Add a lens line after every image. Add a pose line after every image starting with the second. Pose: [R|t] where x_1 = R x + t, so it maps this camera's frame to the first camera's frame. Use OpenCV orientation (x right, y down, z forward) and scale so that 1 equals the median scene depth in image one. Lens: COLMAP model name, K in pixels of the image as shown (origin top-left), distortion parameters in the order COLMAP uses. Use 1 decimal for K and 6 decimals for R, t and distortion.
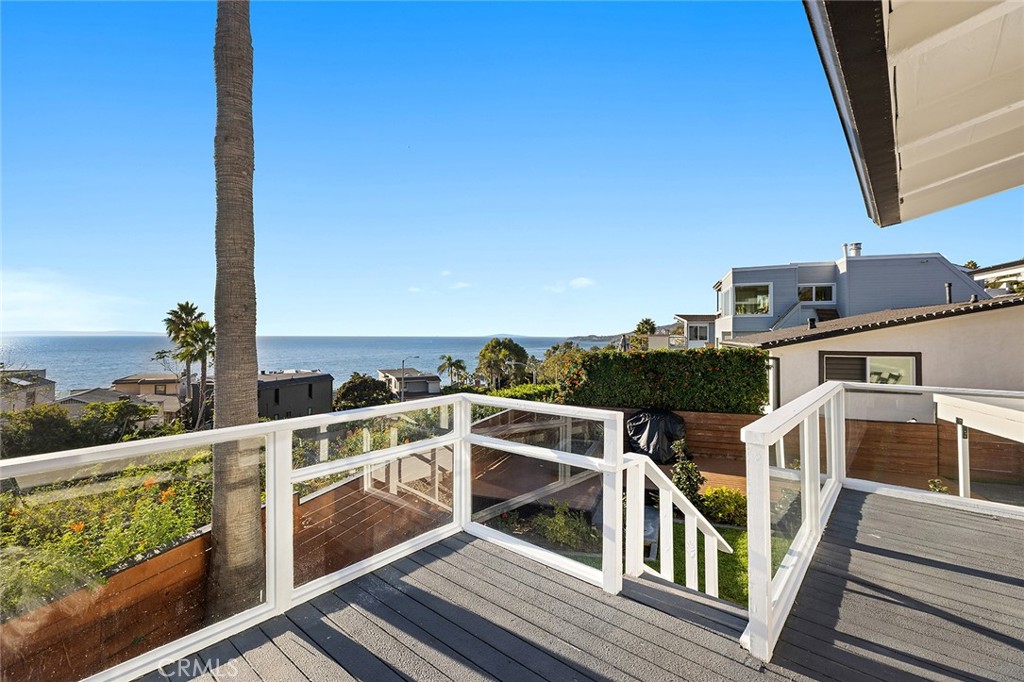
lens RADIAL K [[453.8, 0, 508.2], [0, 453.8, 334.6], [0, 0, 1]] dist [0.001796, 0.000692]
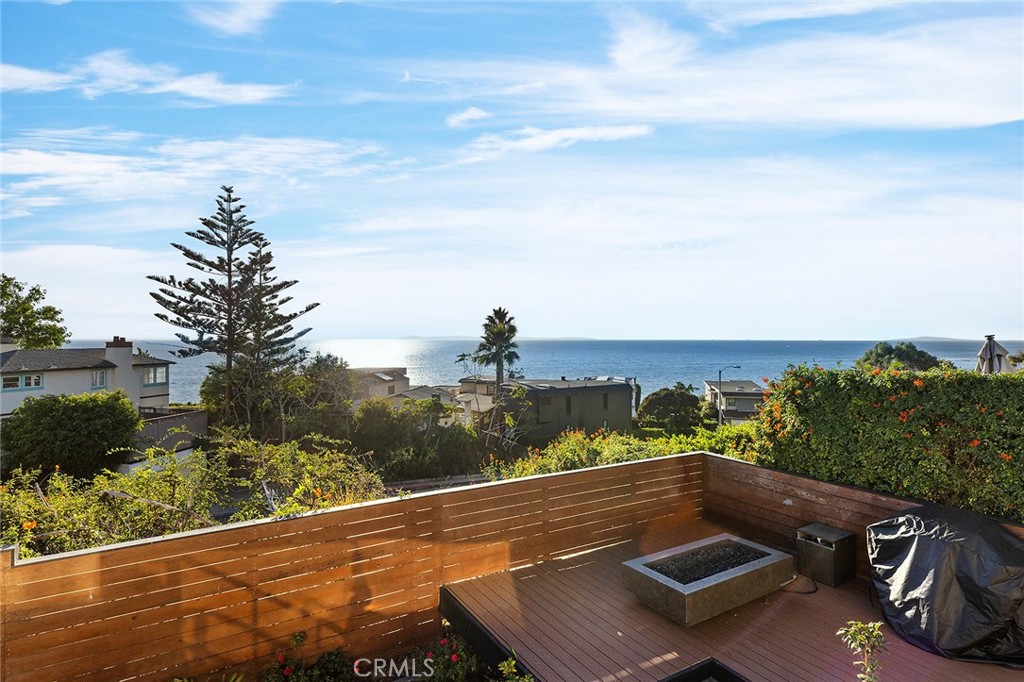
lens RADIAL K [[525.8, 0, 510.6], [0, 525.8, 337.7], [0, 0, 1]] dist [0.002492, 0.000777]
pose [[0.784949, -0.004094, -0.619546, 0.059155], [0.003488, 0.999992, -0.002189, 0.000574], [0.619550, -0.000442, 0.784957, 0.070144]]
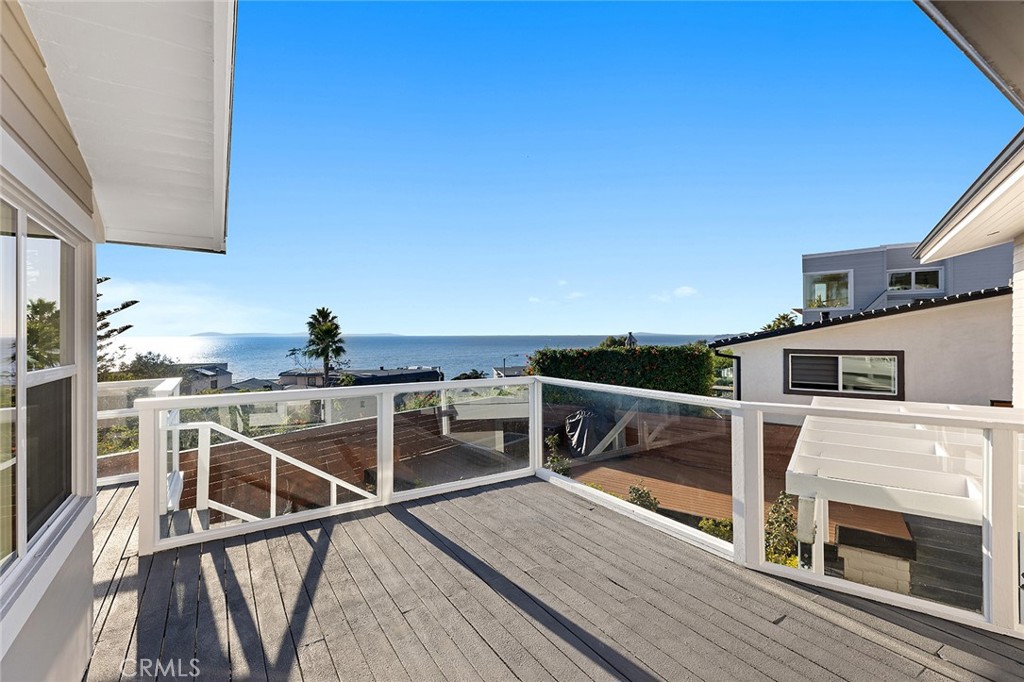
lens RADIAL K [[456.3, 0, 505.9], [0, 456.3, 335.6], [0, 0, 1]] dist [0.005776, 0.000652]
pose [[0.959526, -0.006103, -0.281555, 0.080595], [0.007440, 0.999966, 0.003680, 0.000428], [0.281523, -0.005625, 0.959538, -0.003045]]
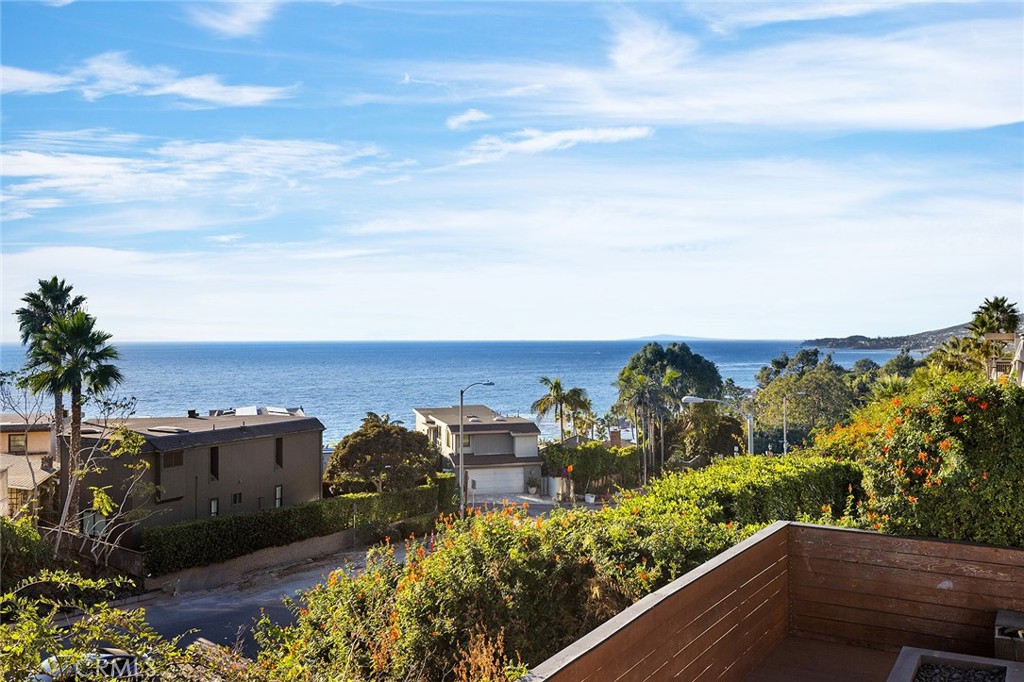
lens RADIAL K [[923.3, 0, 512.0], [0, 923.3, 341.0], [0, 0, 1]] dist [-0.002187, -0.005771]
pose [[0.984311, -0.005398, -0.176358, -0.007154], [0.006315, 0.999969, 0.004643, 0.000145], [0.176327, -0.005684, 0.984315, 0.054745]]
